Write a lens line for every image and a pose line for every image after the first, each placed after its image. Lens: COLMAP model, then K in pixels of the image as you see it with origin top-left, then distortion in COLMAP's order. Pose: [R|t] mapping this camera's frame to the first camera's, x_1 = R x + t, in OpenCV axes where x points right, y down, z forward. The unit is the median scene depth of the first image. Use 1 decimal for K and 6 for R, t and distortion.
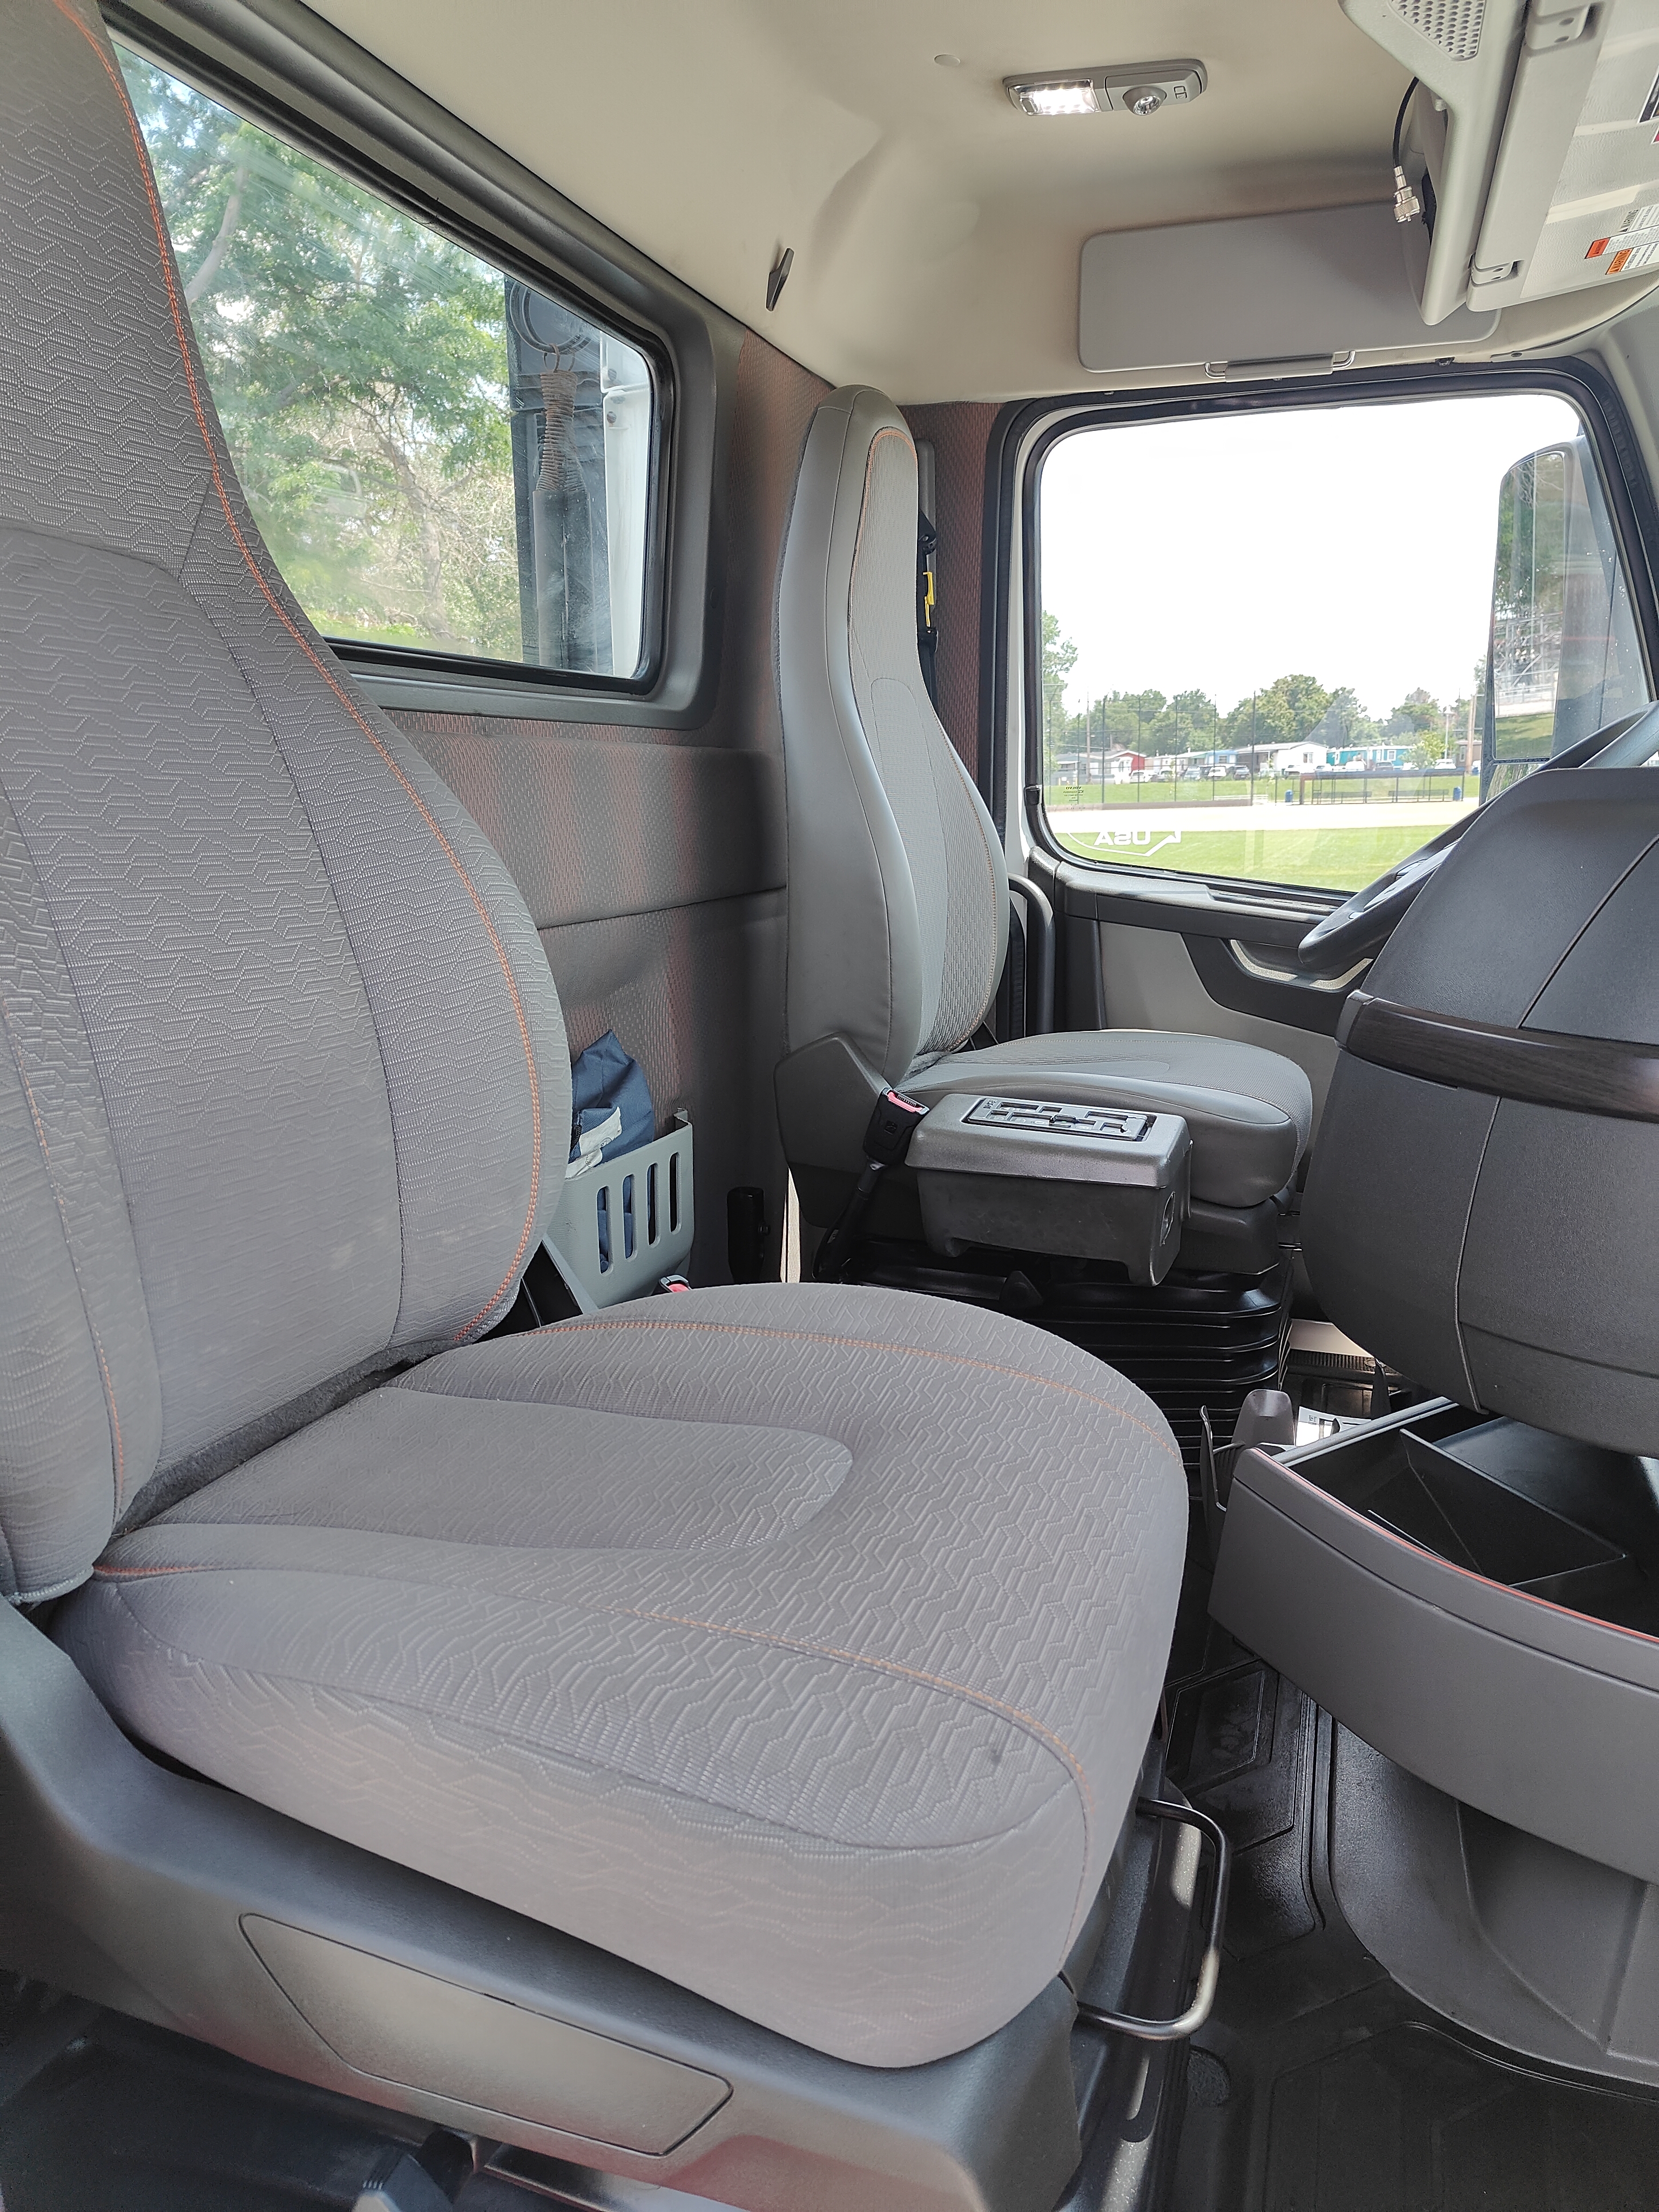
lens RADIAL K [[1505.5, 0, 818.7], [0, 1505.5, 1094.7], [0, 0, 1]] dist [0.002688, -0.005786]
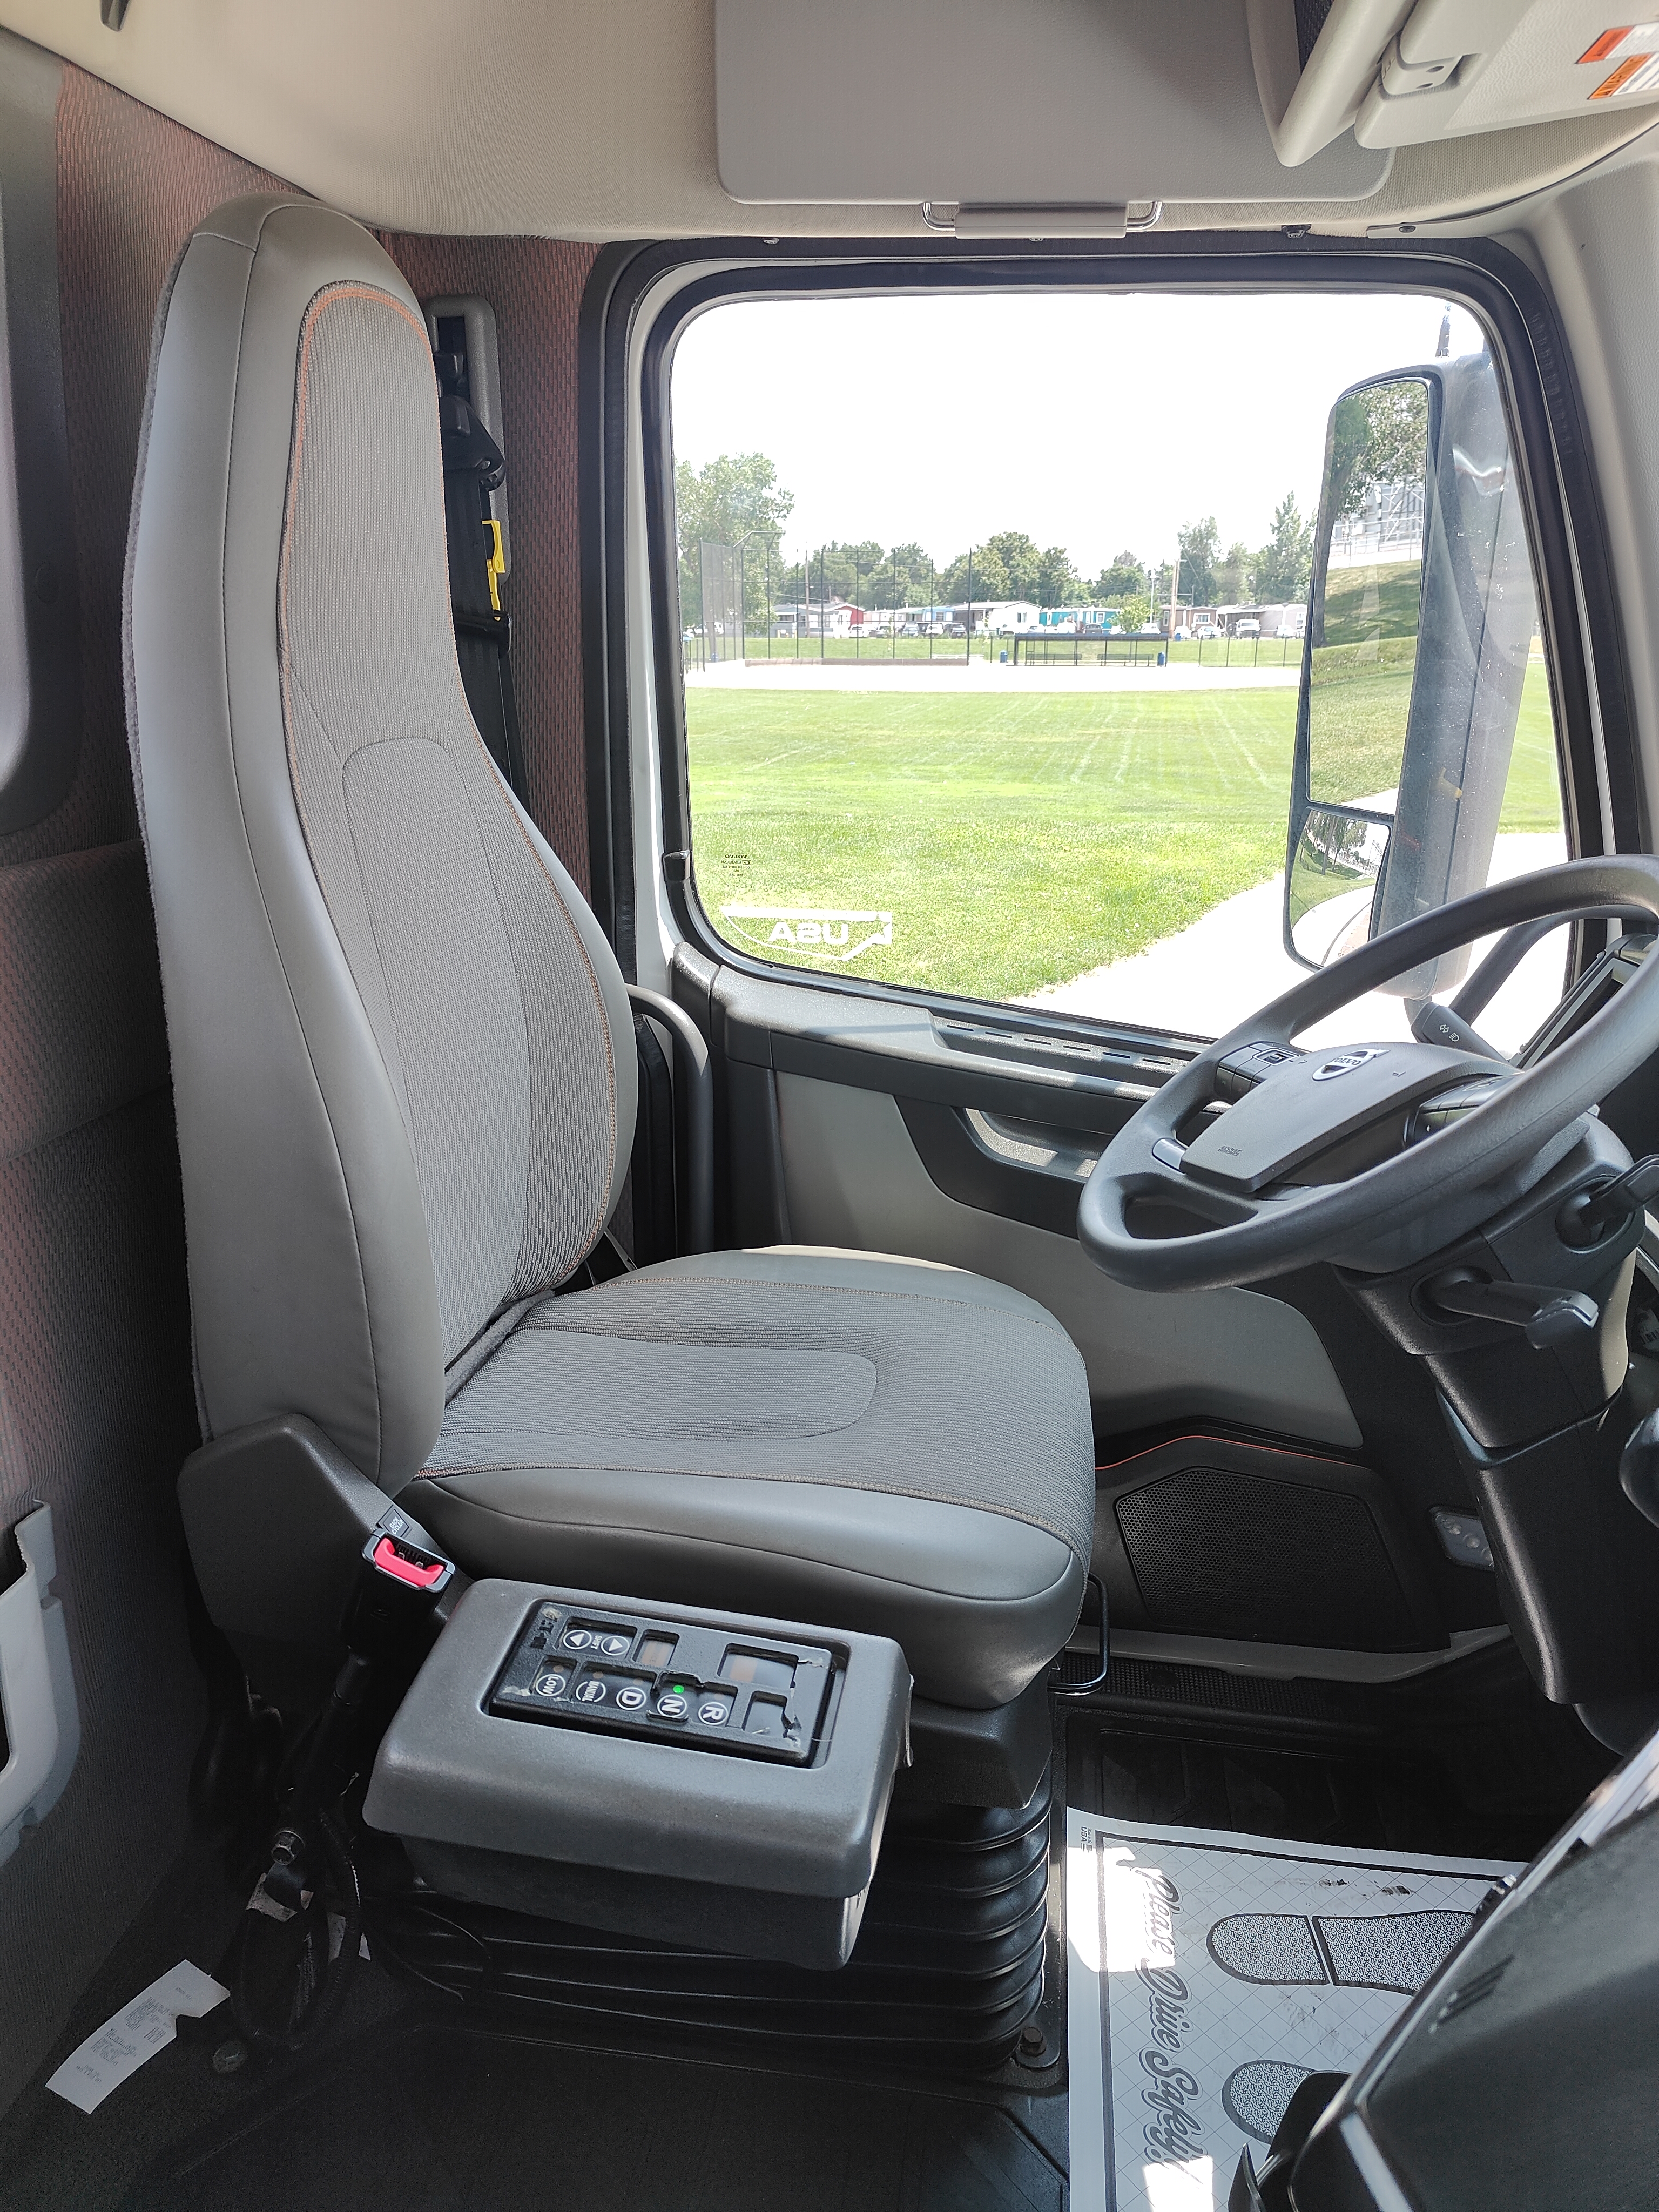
lens RADIAL K [[1505.5, 0, 836.7], [0, 1505.5, 1114.8], [0, 0, 1]] dist [0.002688, -0.005786]
pose [[0.981364, -0.034053, 0.189118, 0.082828], [0.013813, 0.994128, 0.107329, -0.161138], [-0.191662, -0.102716, 0.976071, 0.326815]]
